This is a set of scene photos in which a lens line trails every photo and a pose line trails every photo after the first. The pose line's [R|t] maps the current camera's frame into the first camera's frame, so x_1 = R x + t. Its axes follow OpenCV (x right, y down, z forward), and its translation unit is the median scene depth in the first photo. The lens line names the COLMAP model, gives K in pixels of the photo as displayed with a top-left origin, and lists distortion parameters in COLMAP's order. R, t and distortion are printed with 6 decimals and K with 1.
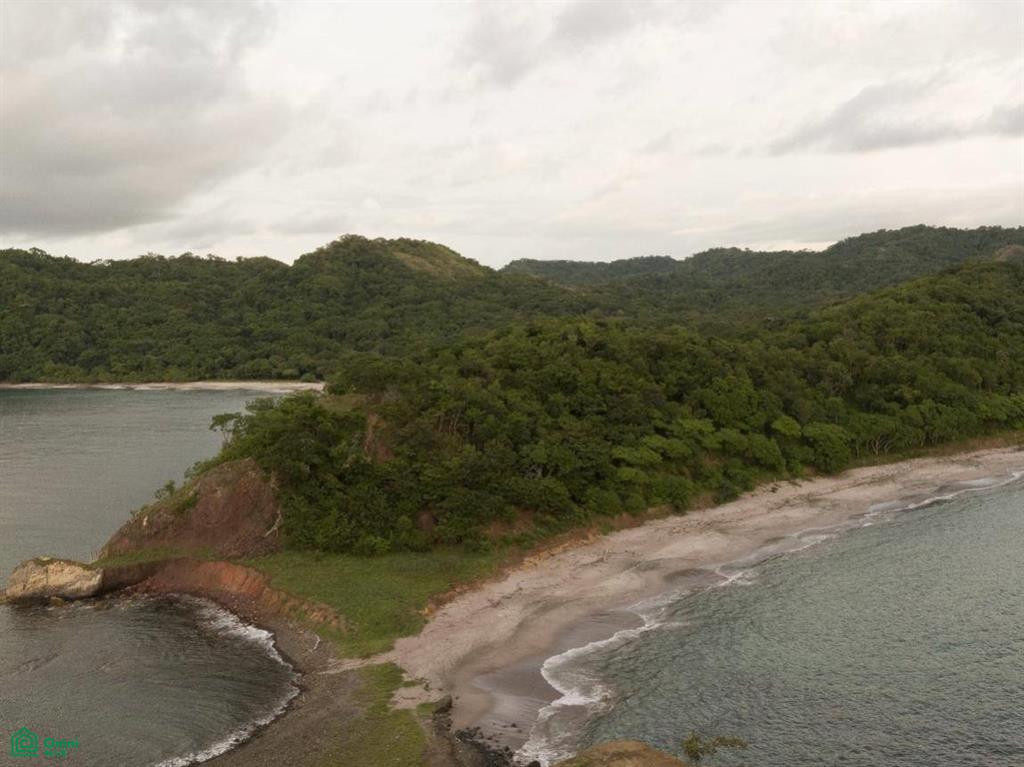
lens RADIAL K [[1427.6, 0, 497.3], [0, 1427.6, 383.8], [0, 0, 1]] dist [0.049005, -0.026439]
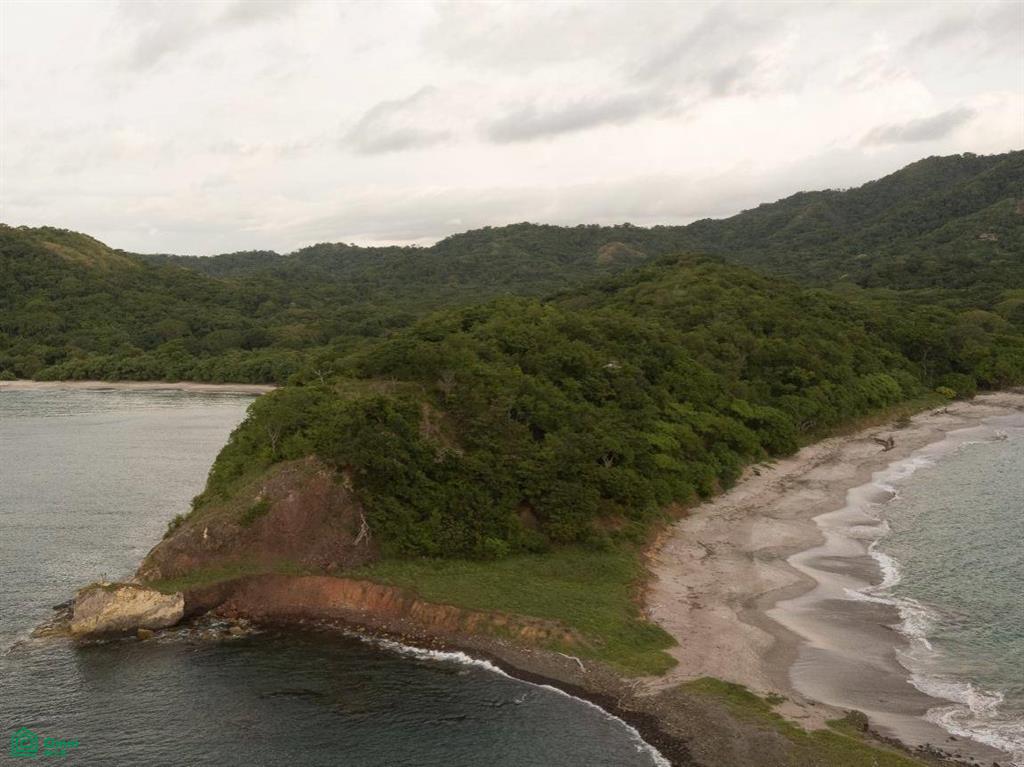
lens RADIAL K [[1427.6, 0, 497.3], [0, 1427.6, 383.8], [0, 0, 1]] dist [0.049005, -0.026439]
pose [[0.962850, -0.019228, 0.269353, -0.259003], [0.018273, 0.999815, 0.006054, 0.004066], [-0.269420, -0.000907, 0.963022, 0.113248]]
